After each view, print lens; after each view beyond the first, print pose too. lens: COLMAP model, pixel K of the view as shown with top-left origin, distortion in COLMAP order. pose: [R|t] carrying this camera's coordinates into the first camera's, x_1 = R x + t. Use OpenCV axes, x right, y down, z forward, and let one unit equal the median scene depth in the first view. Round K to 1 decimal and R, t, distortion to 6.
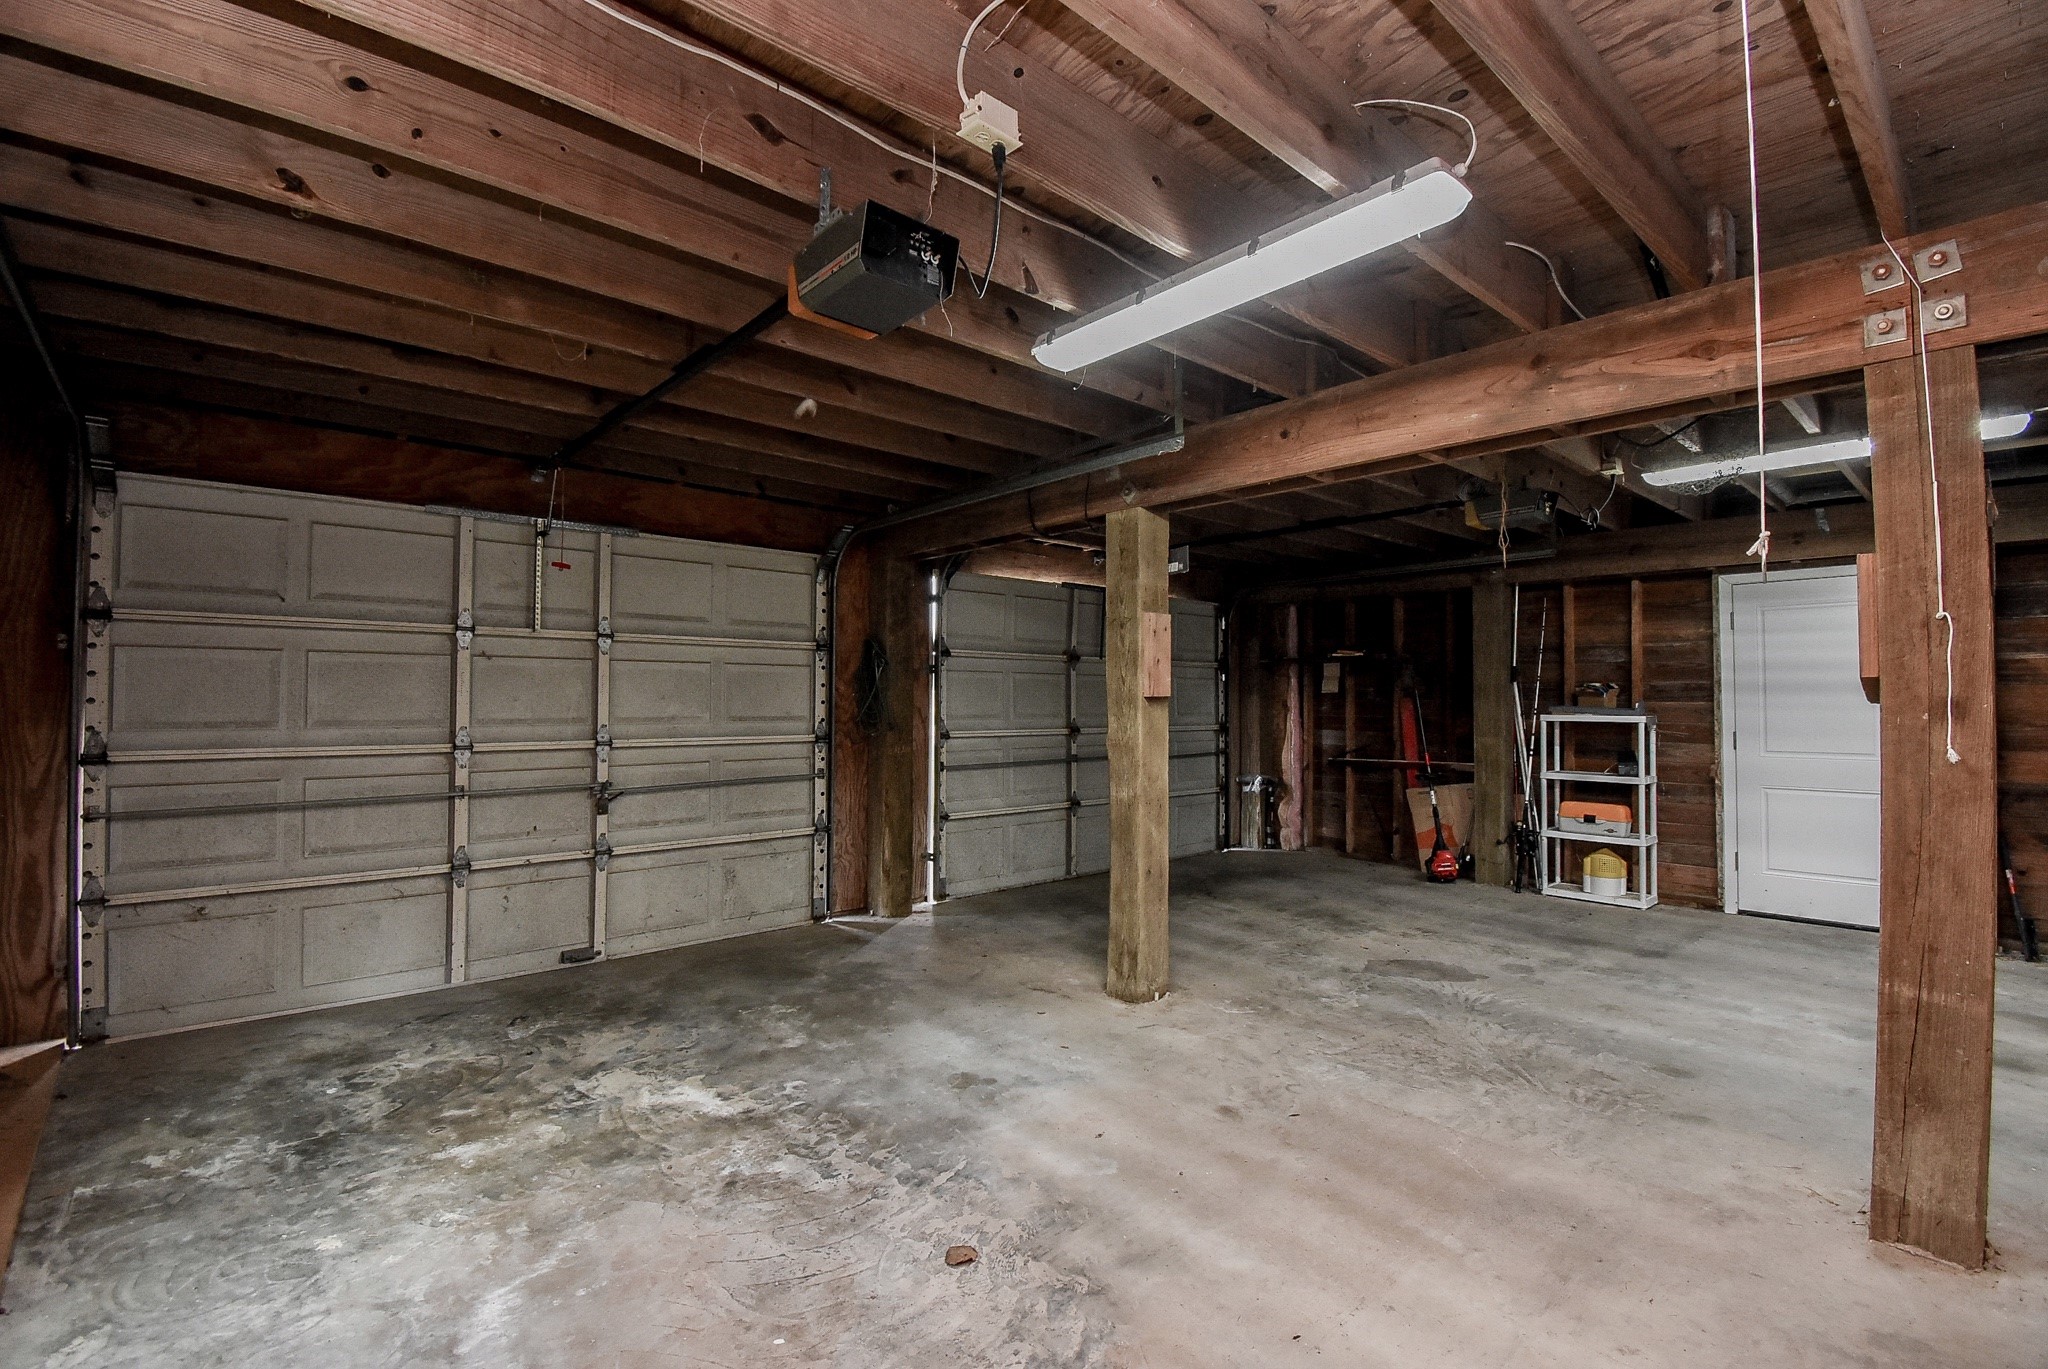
lens RADIAL K [[902.0, 0, 1021.1], [0, 902.0, 680.6], [0, 0, 1]] dist [0.020967, -0.026725]
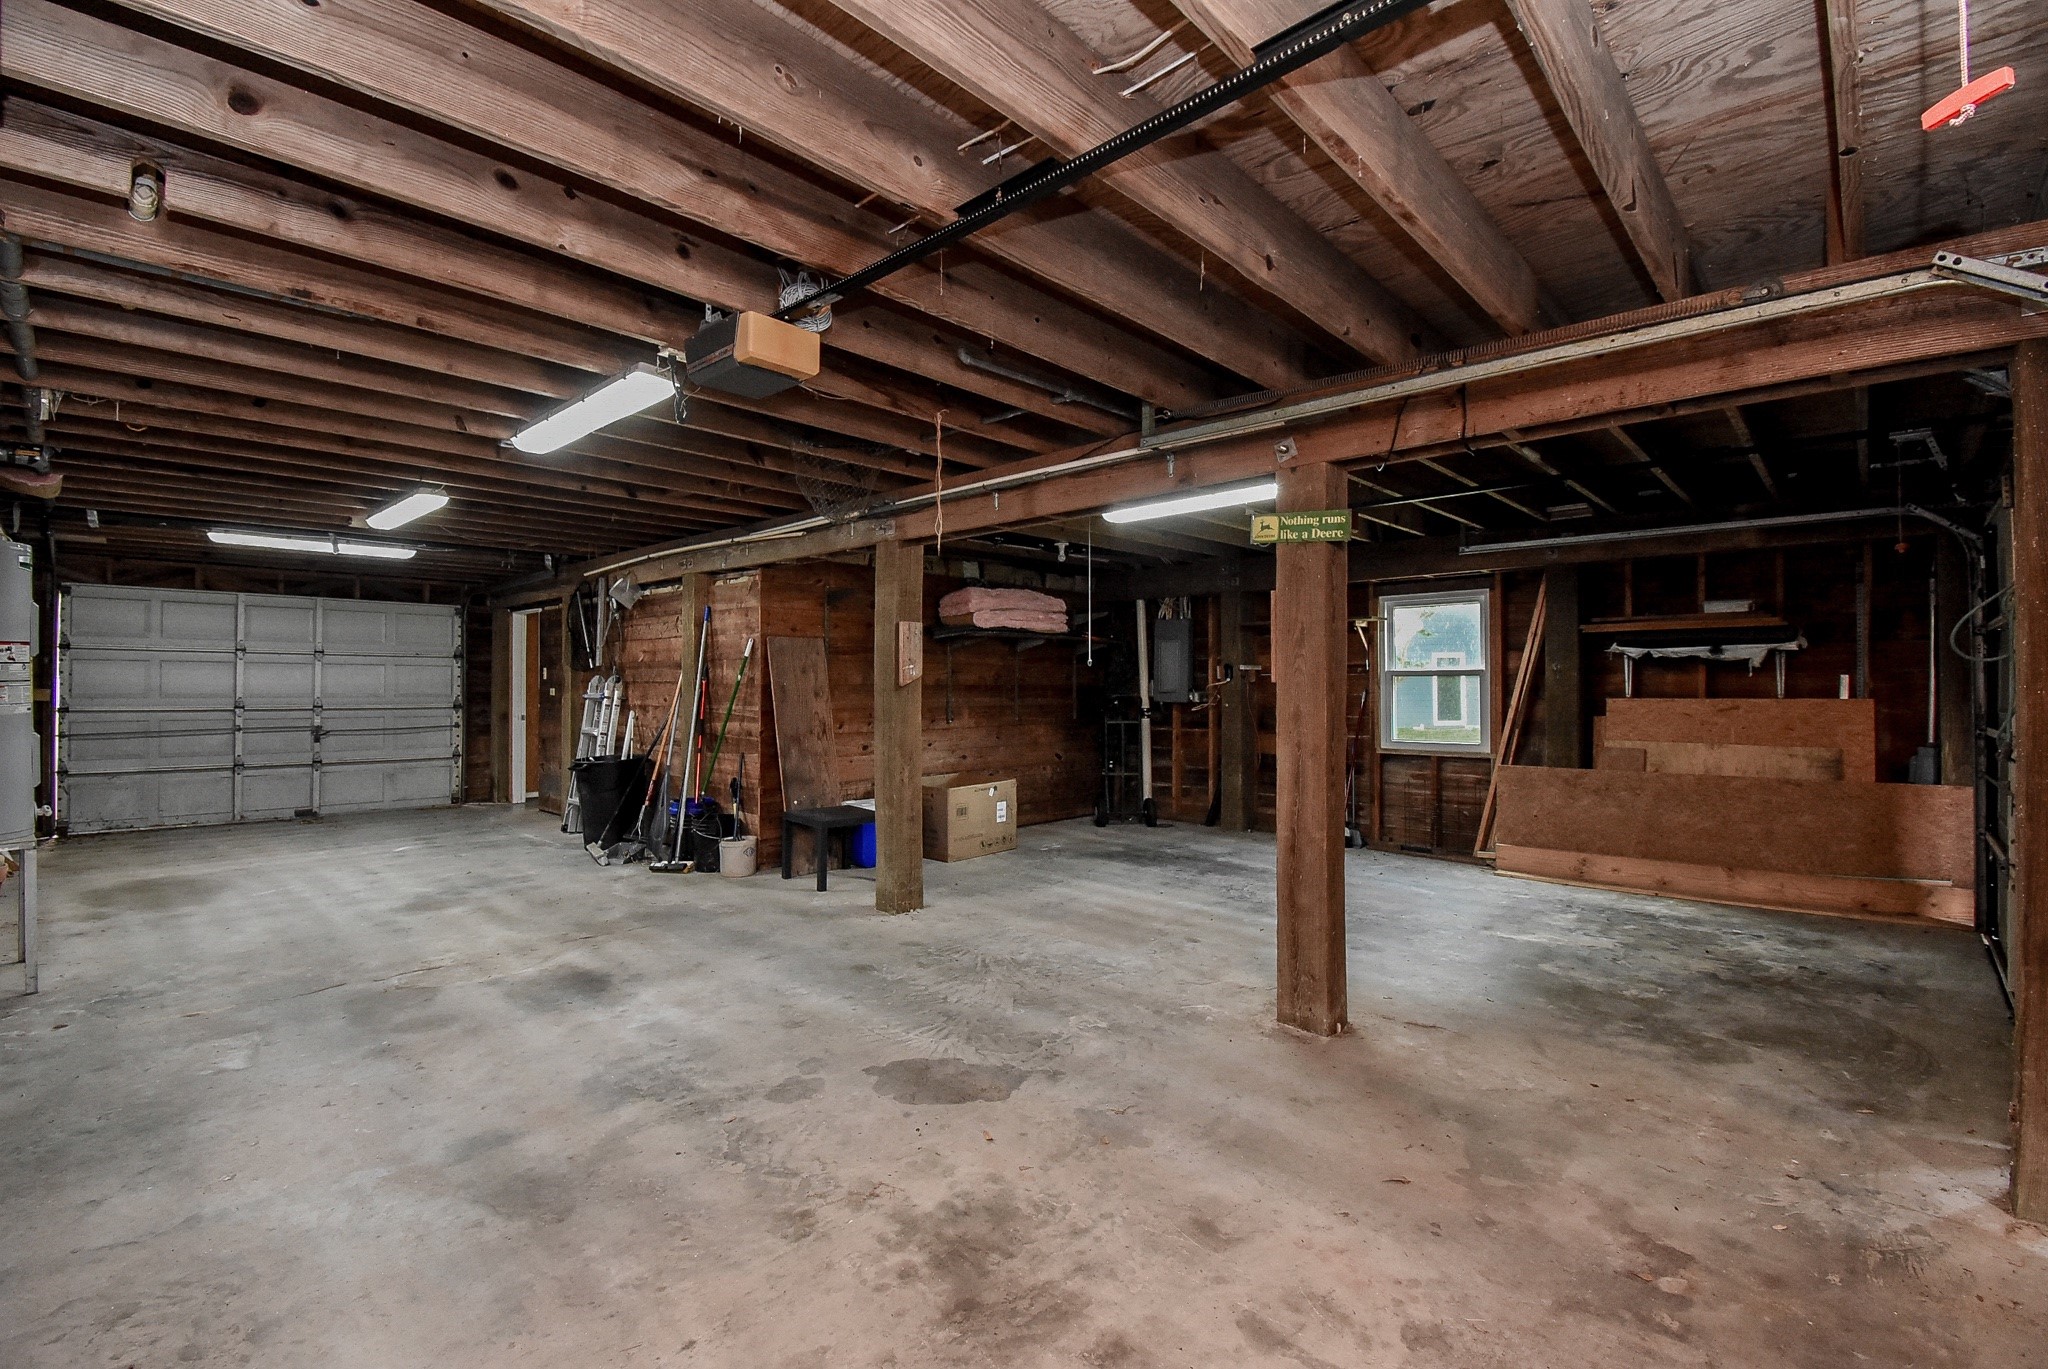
lens RADIAL K [[902.0, 0, 1021.1], [0, 902.0, 680.6], [0, 0, 1]] dist [0.020967, -0.026725]
pose [[-0.995479, -0.005837, -0.094798, 0.515182], [-0.002941, 0.999525, -0.030664, 0.045808], [0.094932, -0.030247, -0.995024, 1.935606]]
